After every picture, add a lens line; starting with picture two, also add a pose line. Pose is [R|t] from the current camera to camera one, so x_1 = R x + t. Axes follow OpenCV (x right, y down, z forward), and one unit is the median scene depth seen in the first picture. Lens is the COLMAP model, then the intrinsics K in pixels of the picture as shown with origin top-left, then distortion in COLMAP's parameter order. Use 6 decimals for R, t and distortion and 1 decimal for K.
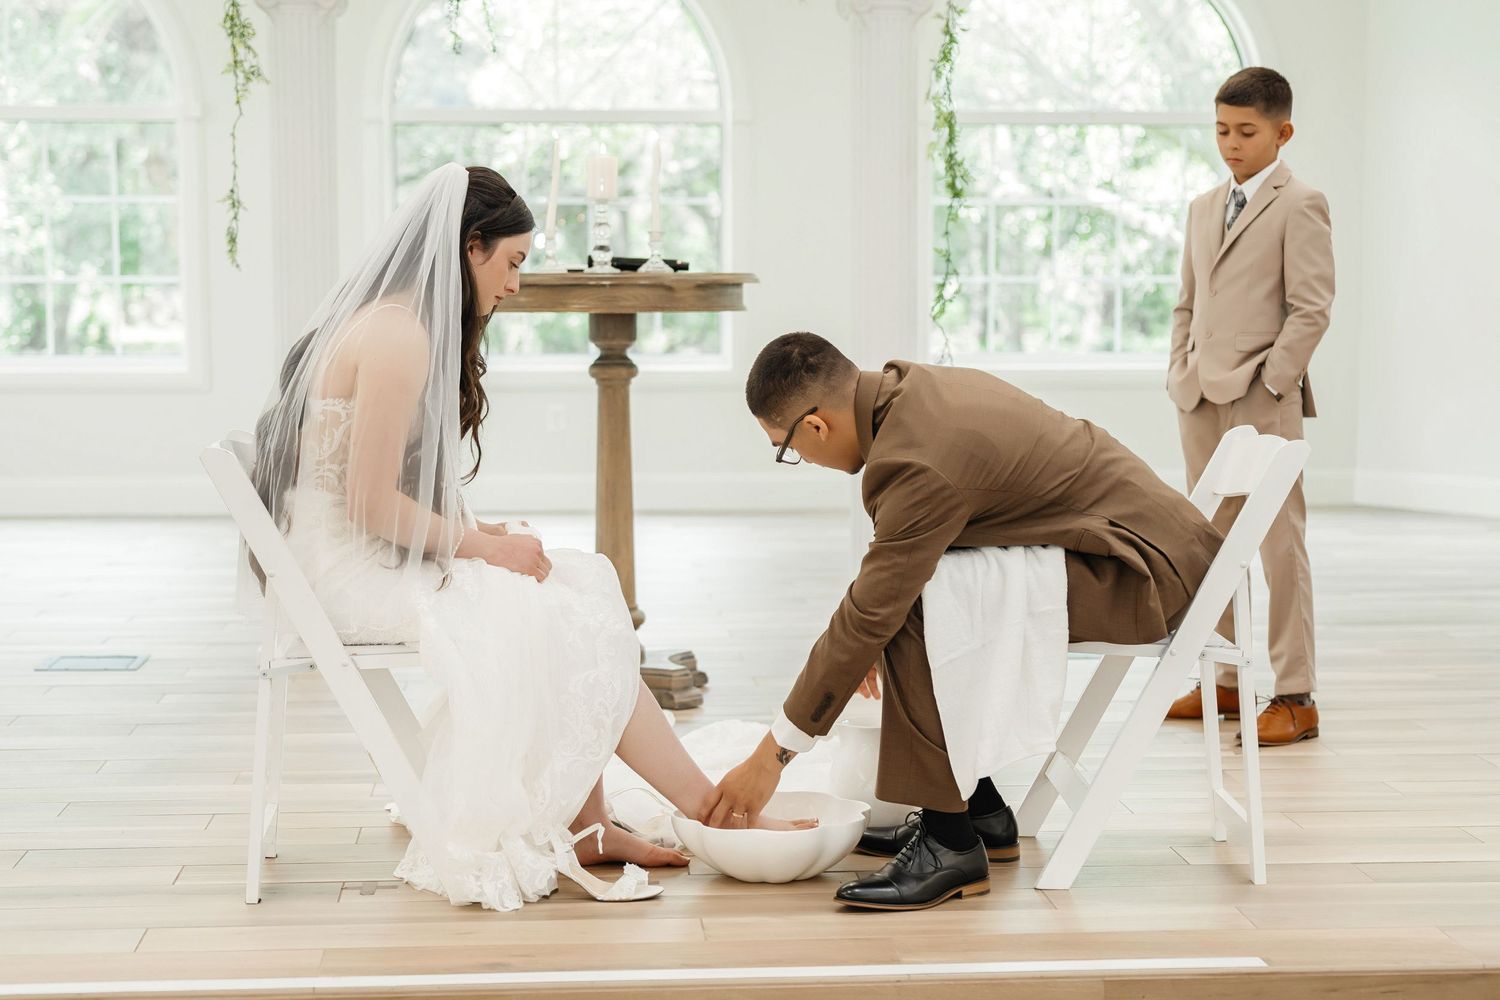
lens RADIAL K [[2499.5, 0, 746.5], [0, 2499.5, 508.5], [0, 0, 1]] dist [0.024579, 0.000000]
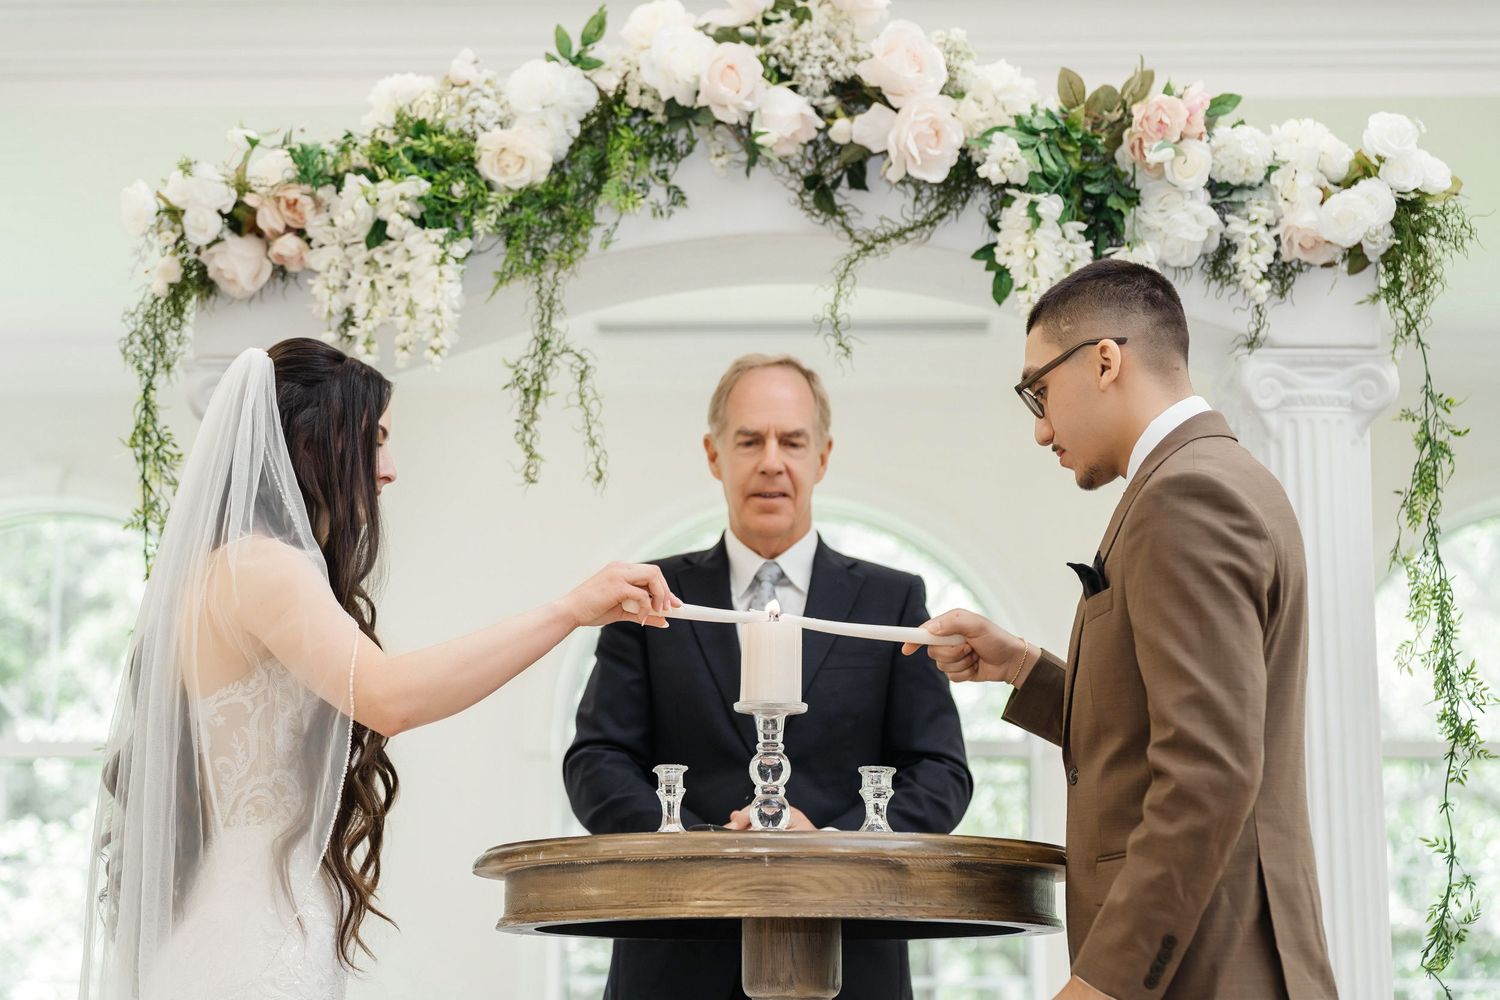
lens RADIAL K [[2734.5, 0, 753.6], [0, 2734.5, 501.8], [0, 0, 1]] dist [0.031425, 0.000000]
pose [[0.993165, -0.018813, -0.115189, 0.003299], [-0.015557, 0.956781, -0.290393, -0.001926], [0.115674, 0.290200, 0.949949, 0.420549]]
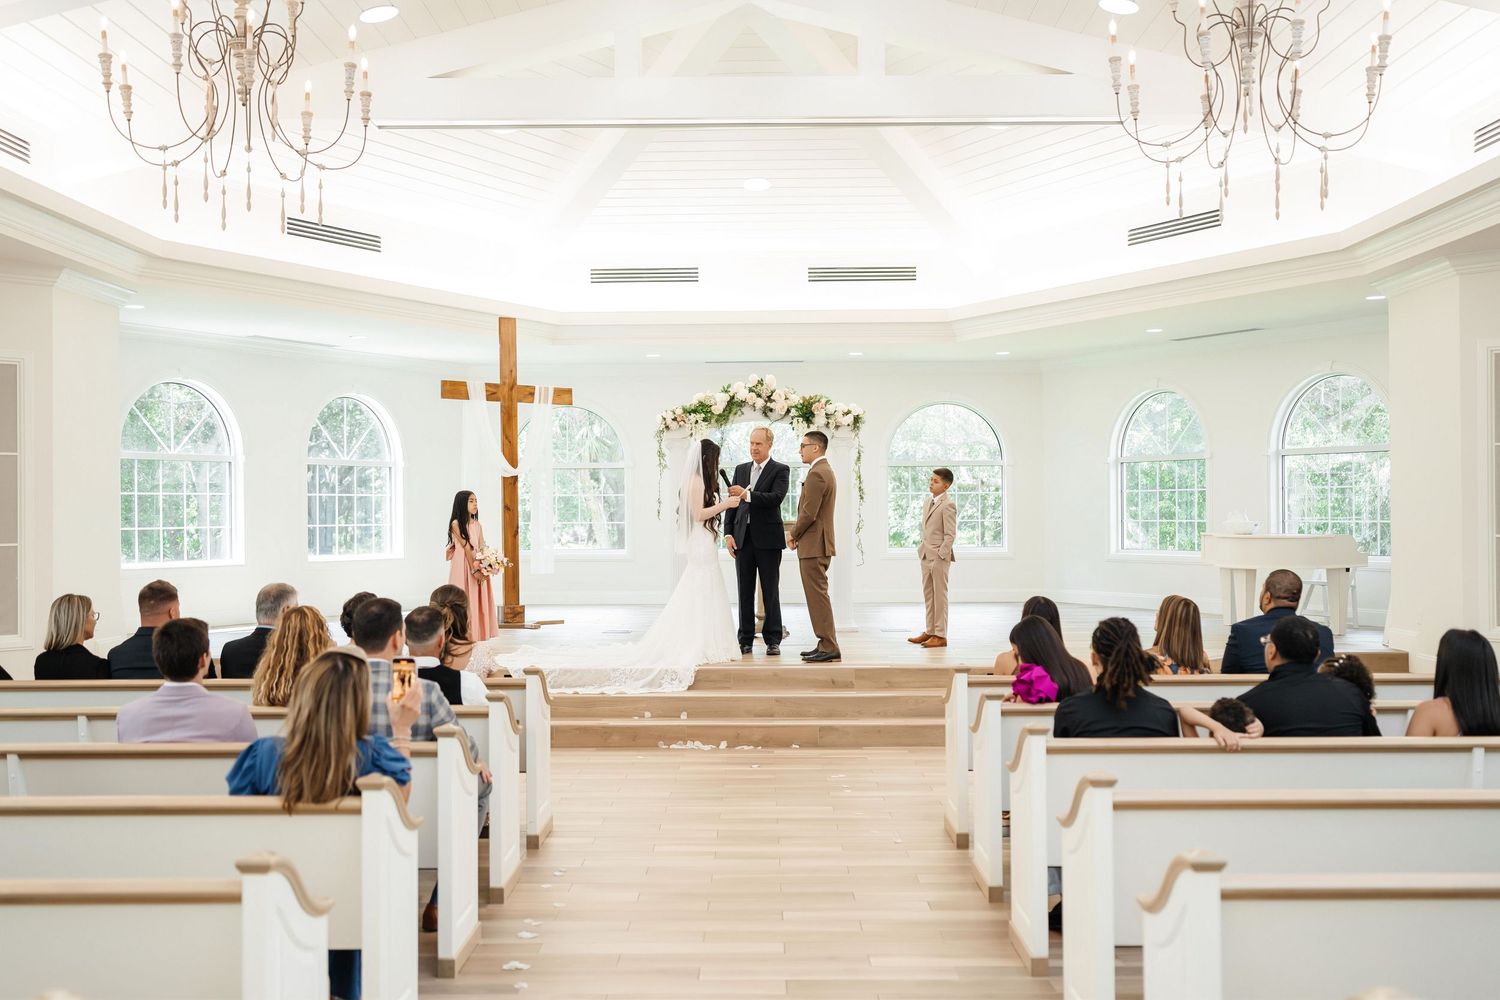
lens RADIAL K [[1461.3, 0, 747.1], [0, 1461.3, 506.0], [0, 0, 1]] dist [-0.016970, 0.000000]
pose [[0.995333, -0.005734, -0.096329, 0.122078], [-0.003768, 0.995163, -0.098170, 0.088099], [0.096426, 0.098074, 0.990497, -1.056108]]
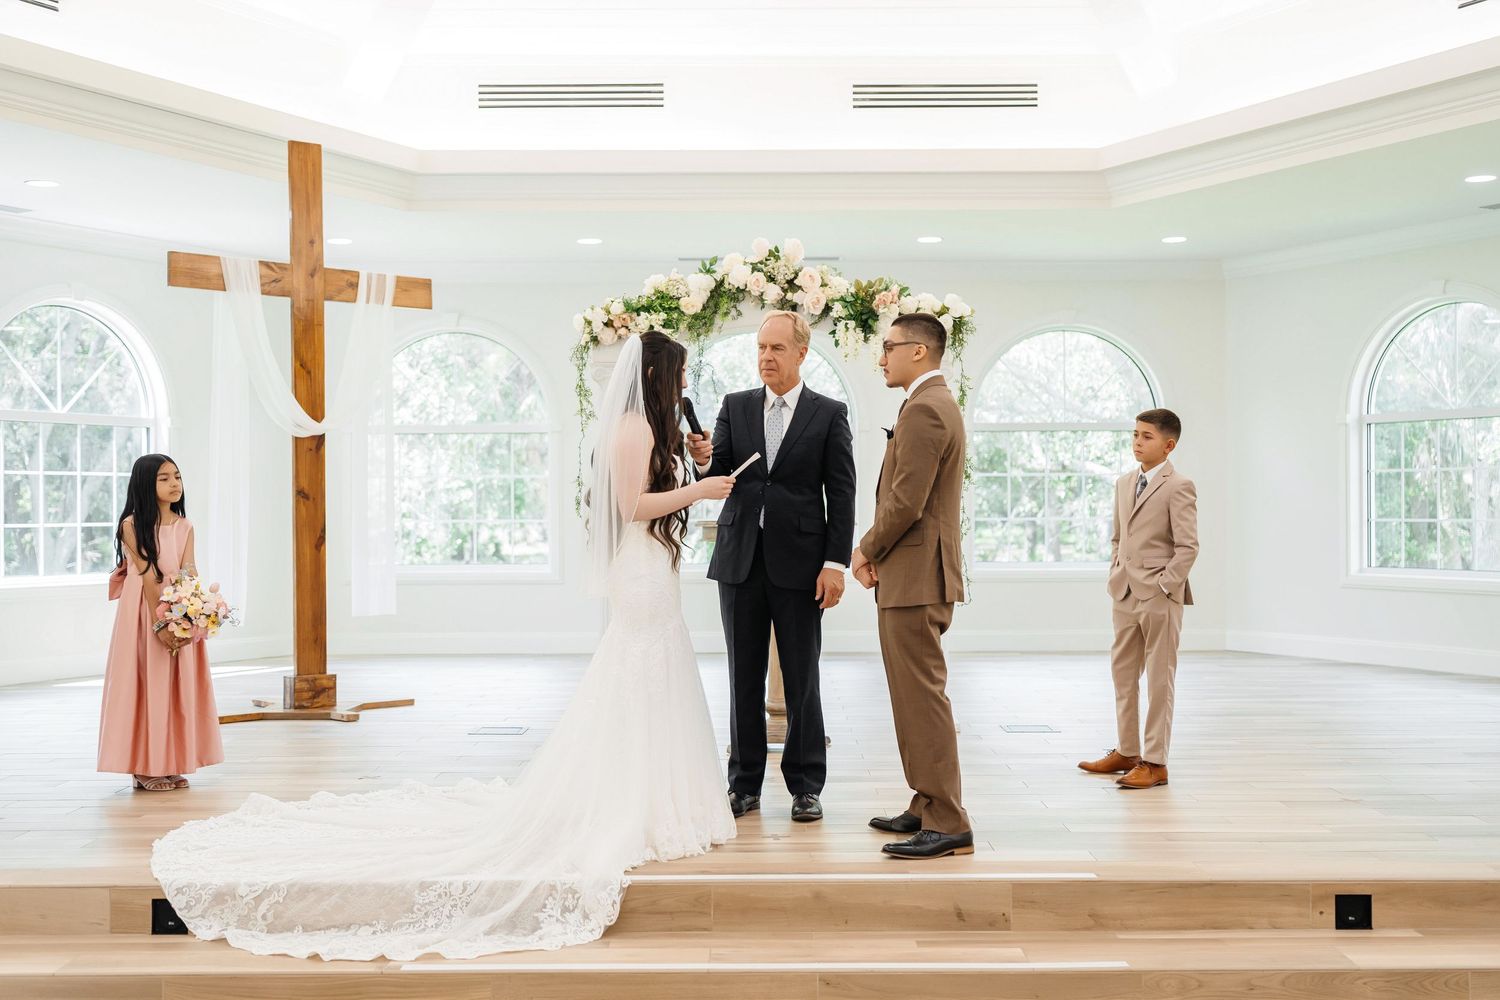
lens RADIAL K [[1581.9, 0, 783.7], [0, 1581.9, 491.4], [0, 0, 1]] dist [-0.015375, 0.000000]
pose [[0.997492, -0.004317, -0.070647, 0.031670], [-0.003132, 0.994470, -0.104979, 0.008006], [0.070709, 0.104937, 0.991962, -0.164140]]
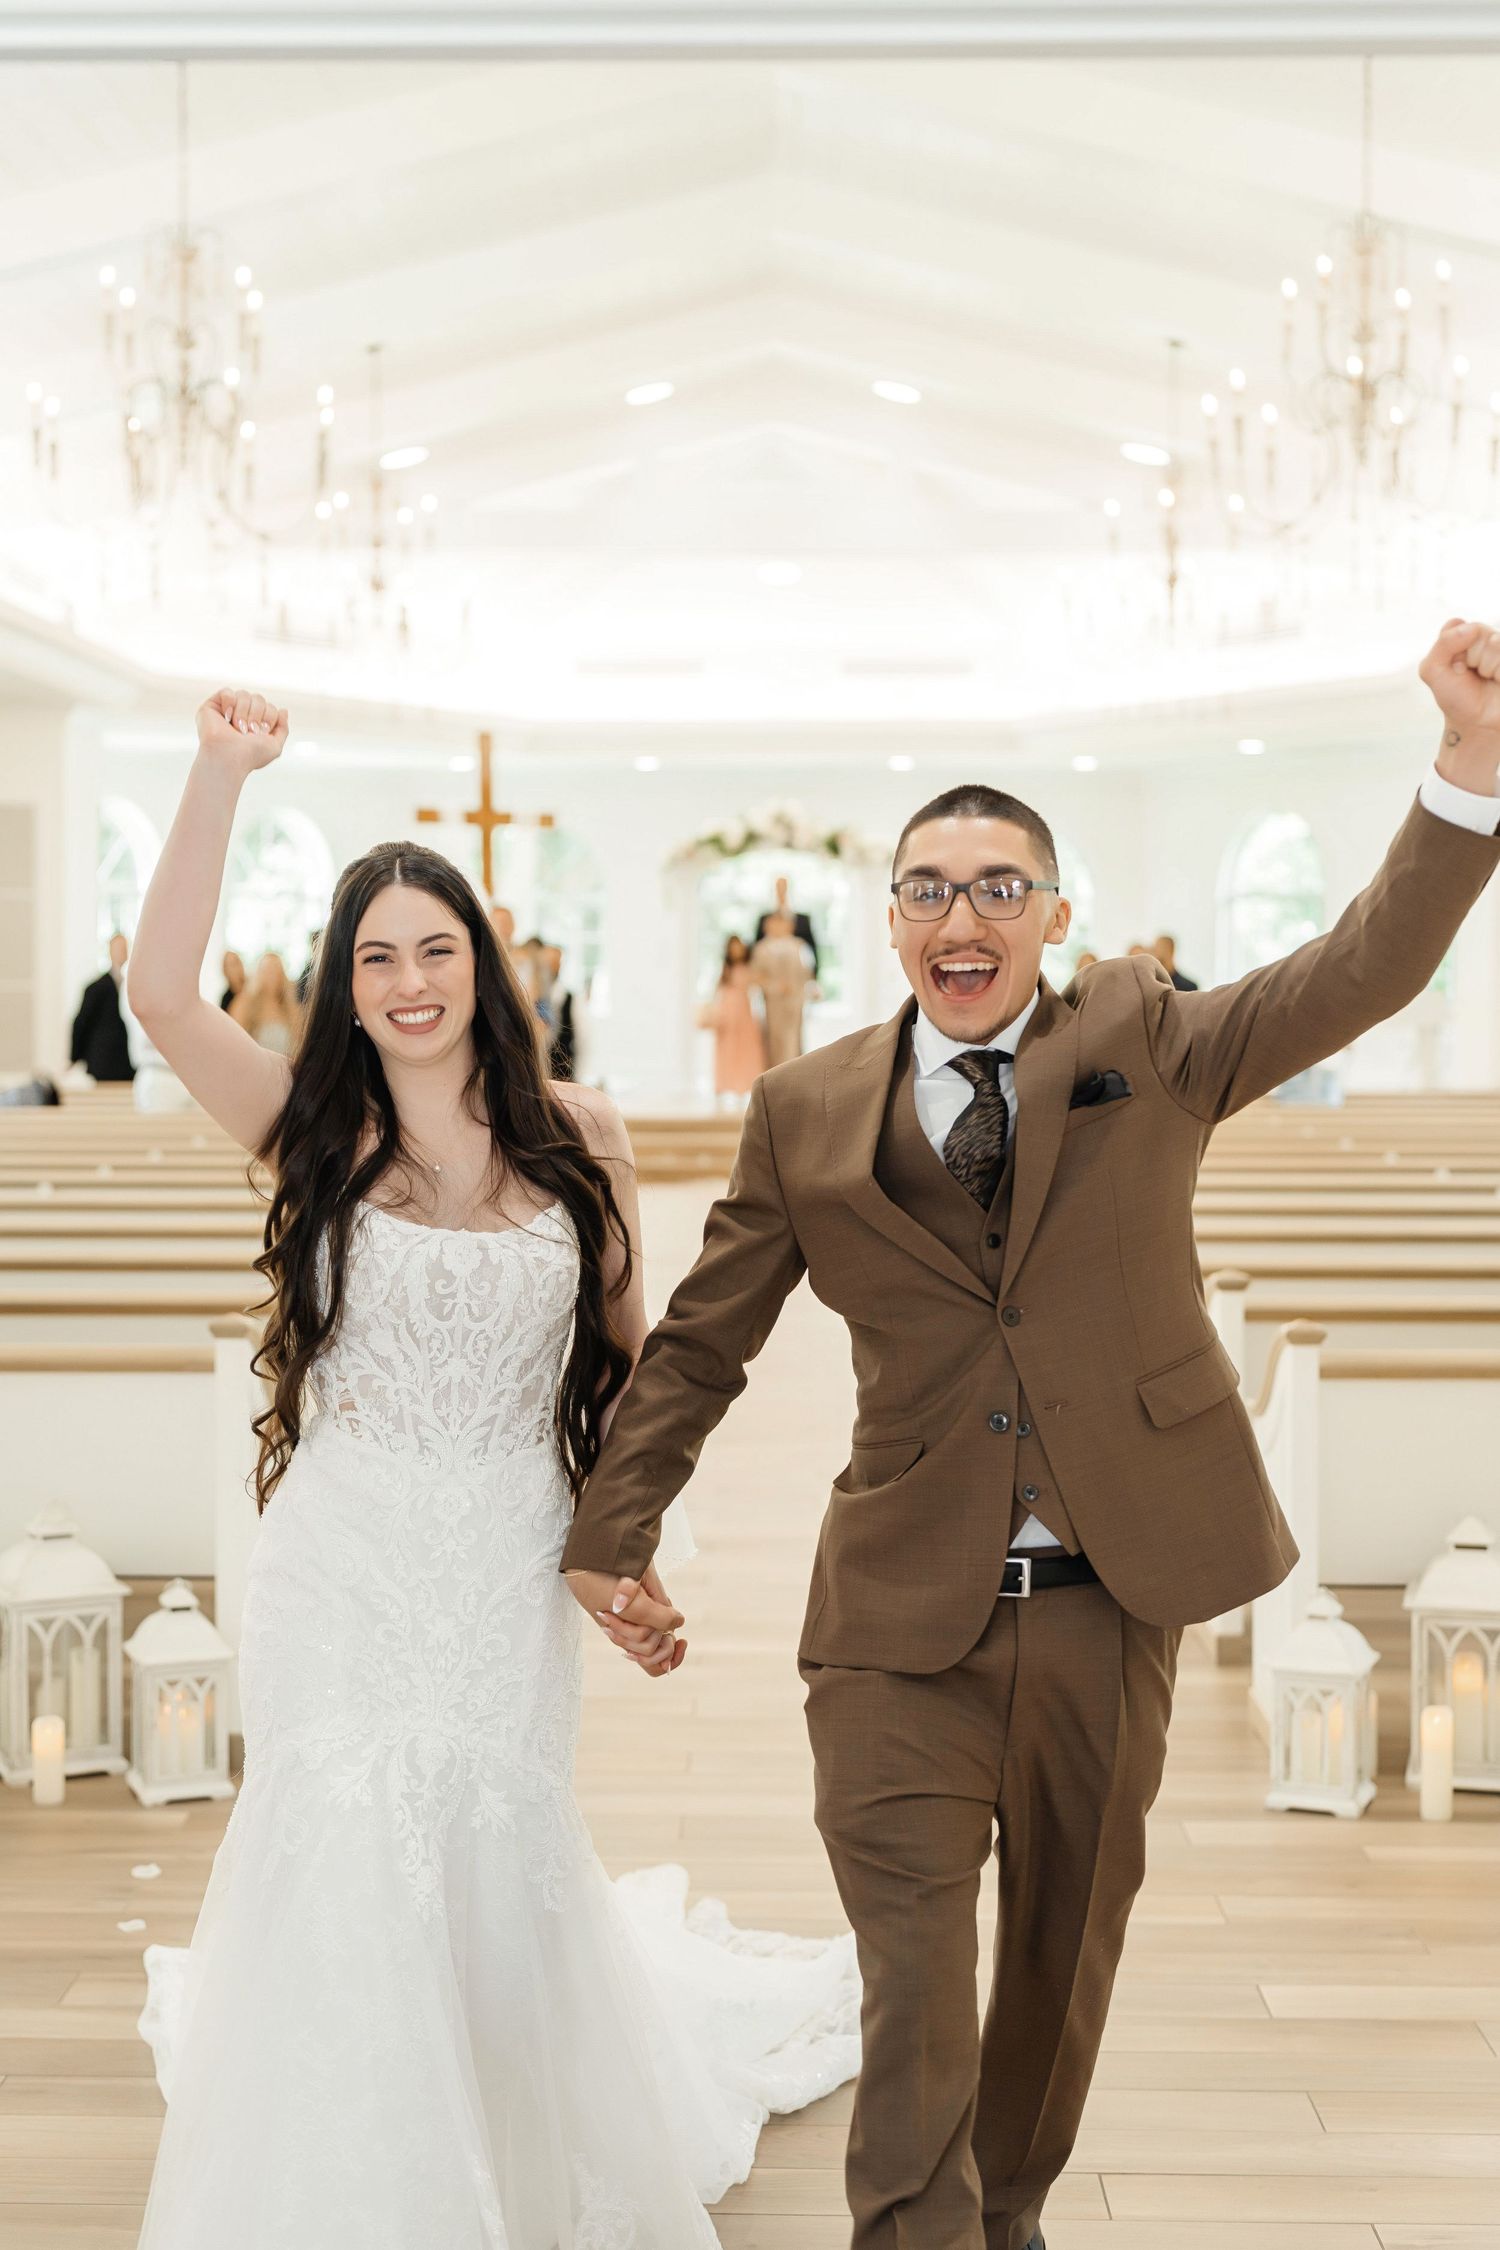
lens RADIAL K [[2882.0, 0, 758.5], [0, 2882.0, 1128.0], [0, 0, 1]] dist [-0.090346, 0.000000]
pose [[0.994504, 0.006319, -0.104509, 0.289280], [-0.011012, 0.998954, -0.044383, 0.261571], [0.104119, 0.045290, 0.993533, -2.553930]]
